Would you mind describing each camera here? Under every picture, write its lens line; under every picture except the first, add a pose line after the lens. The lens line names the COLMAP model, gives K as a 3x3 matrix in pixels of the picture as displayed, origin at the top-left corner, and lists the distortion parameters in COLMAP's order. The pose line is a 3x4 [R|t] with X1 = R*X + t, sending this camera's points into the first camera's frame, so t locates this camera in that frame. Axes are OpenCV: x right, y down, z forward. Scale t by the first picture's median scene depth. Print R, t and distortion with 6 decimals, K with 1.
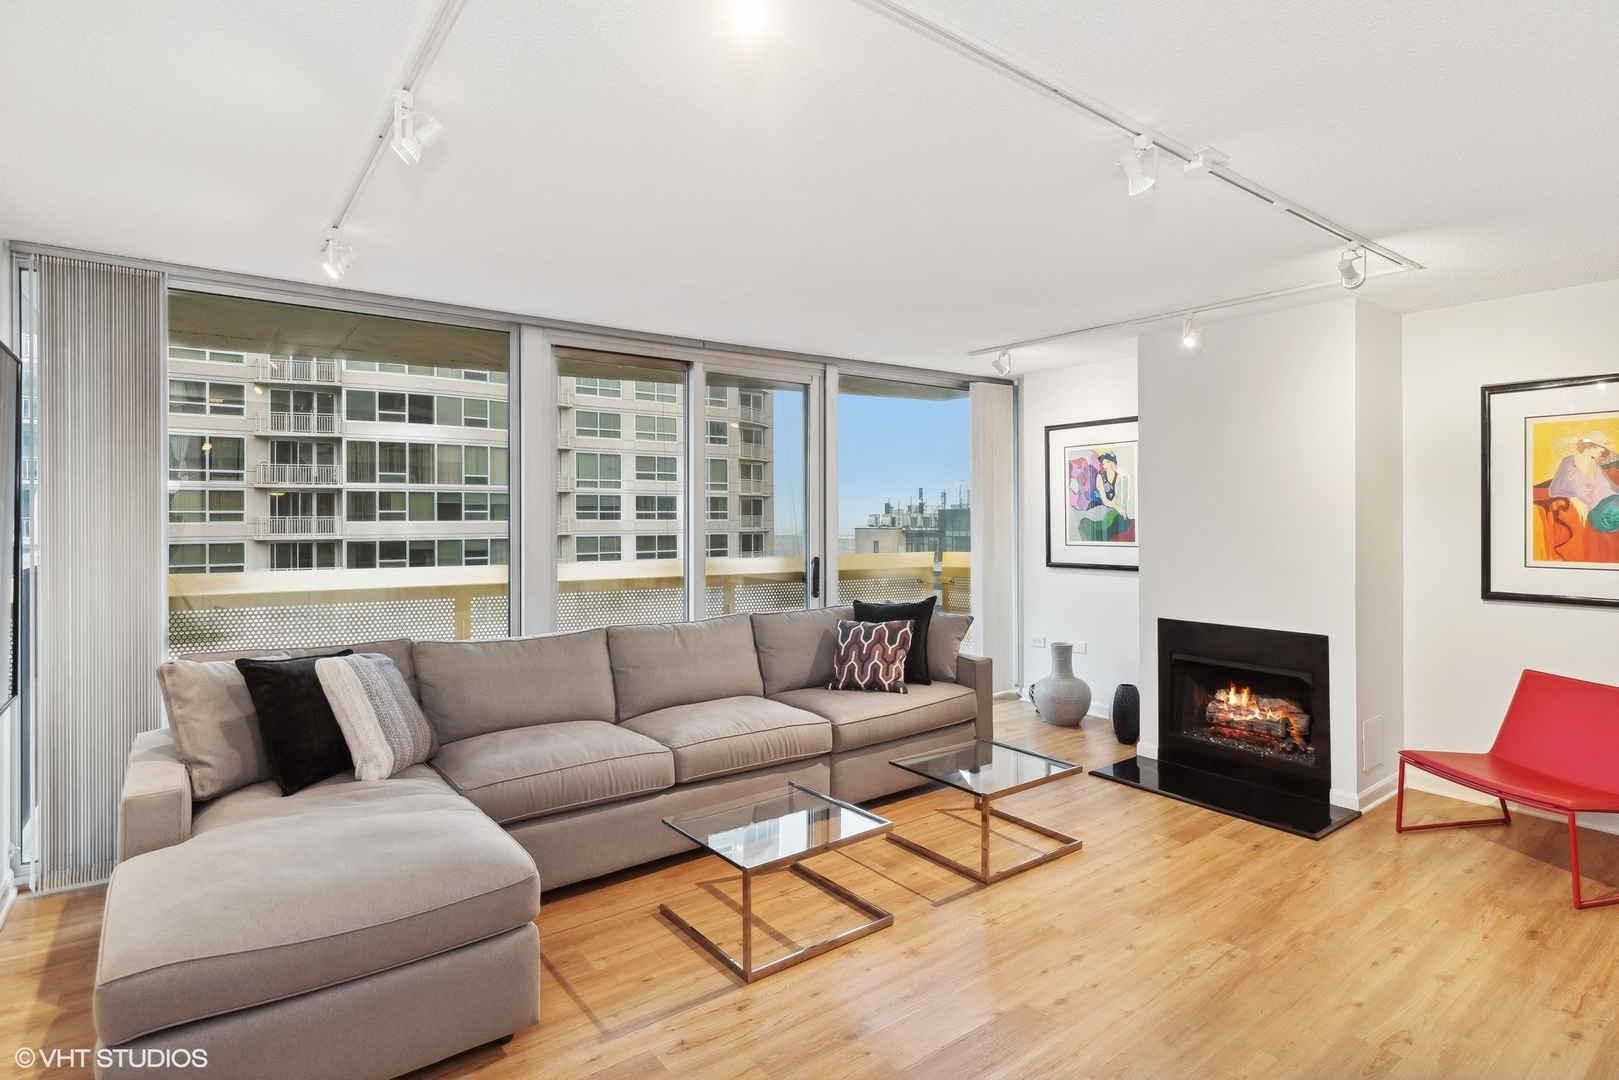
lens RADIAL K [[794.5, 0, 781.5], [0, 794.5, 511.8], [0, 0, 1]] dist [0.002657, -0.000672]
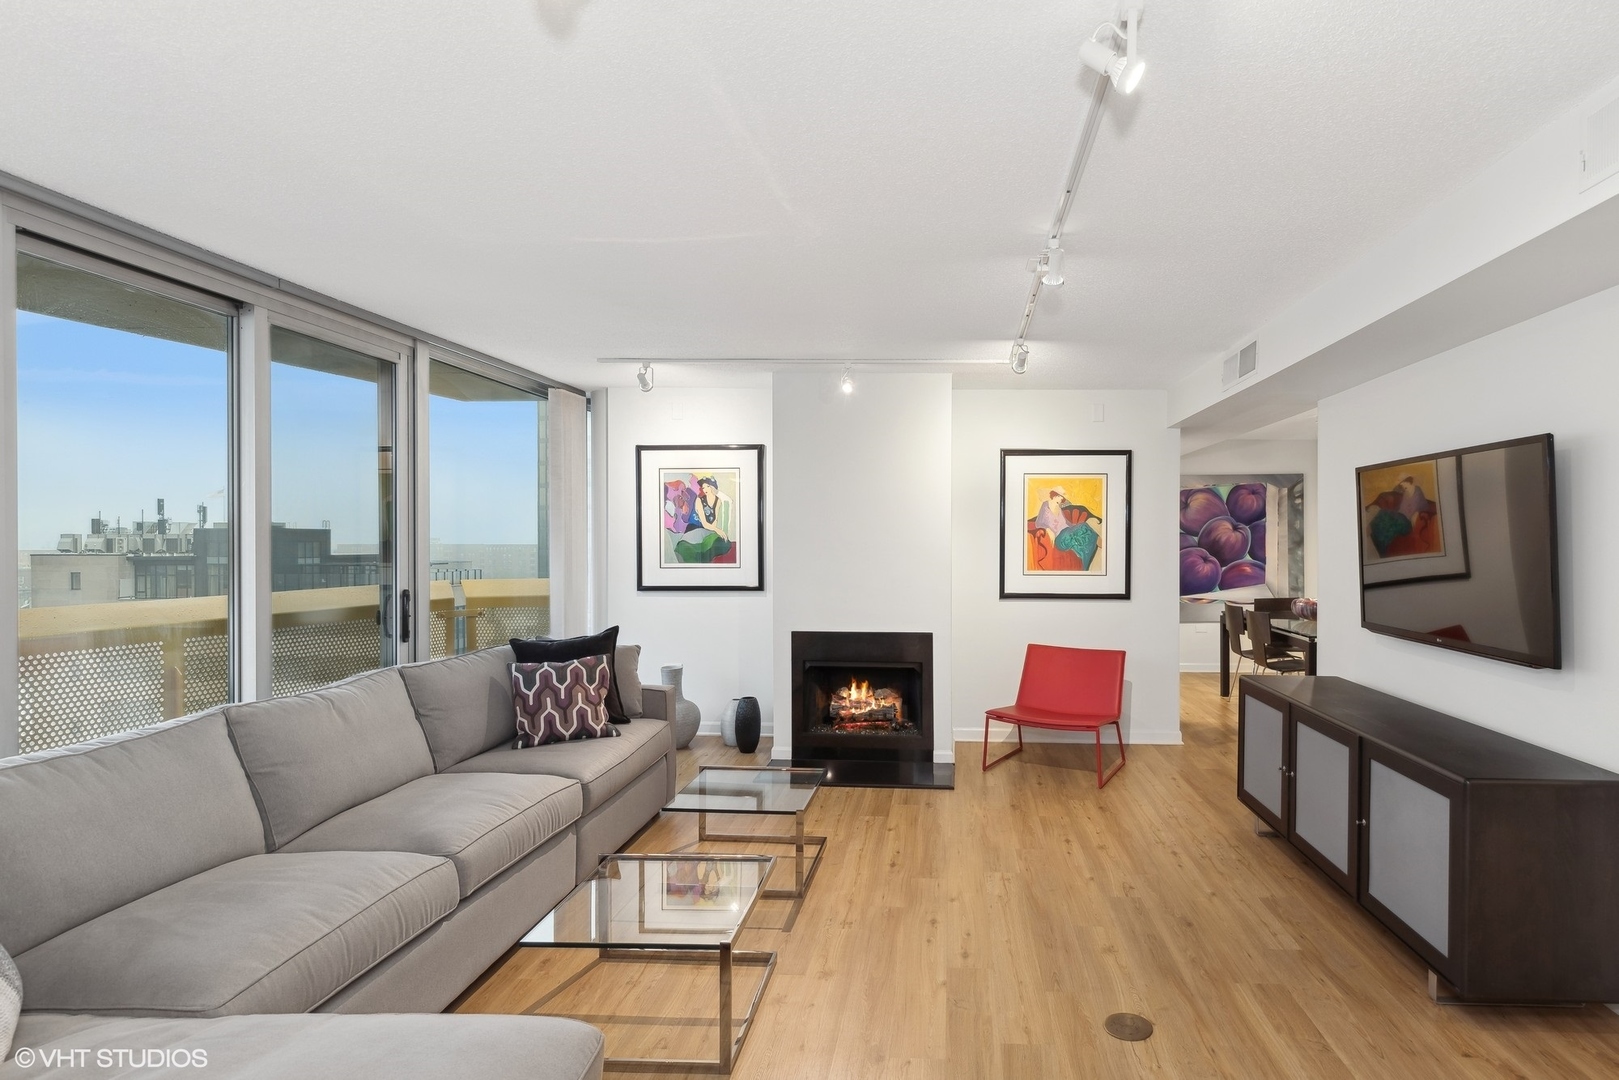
lens RADIAL K [[867.3, 0, 828.1], [0, 867.3, 538.9], [0, 0, 1]] dist [0.003786, -0.000516]
pose [[0.653758, 0.006203, 0.756678, -0.417494], [-0.010029, 0.999950, 0.000467, 0.004139], [-0.756637, -0.007894, 0.653787, 0.181073]]
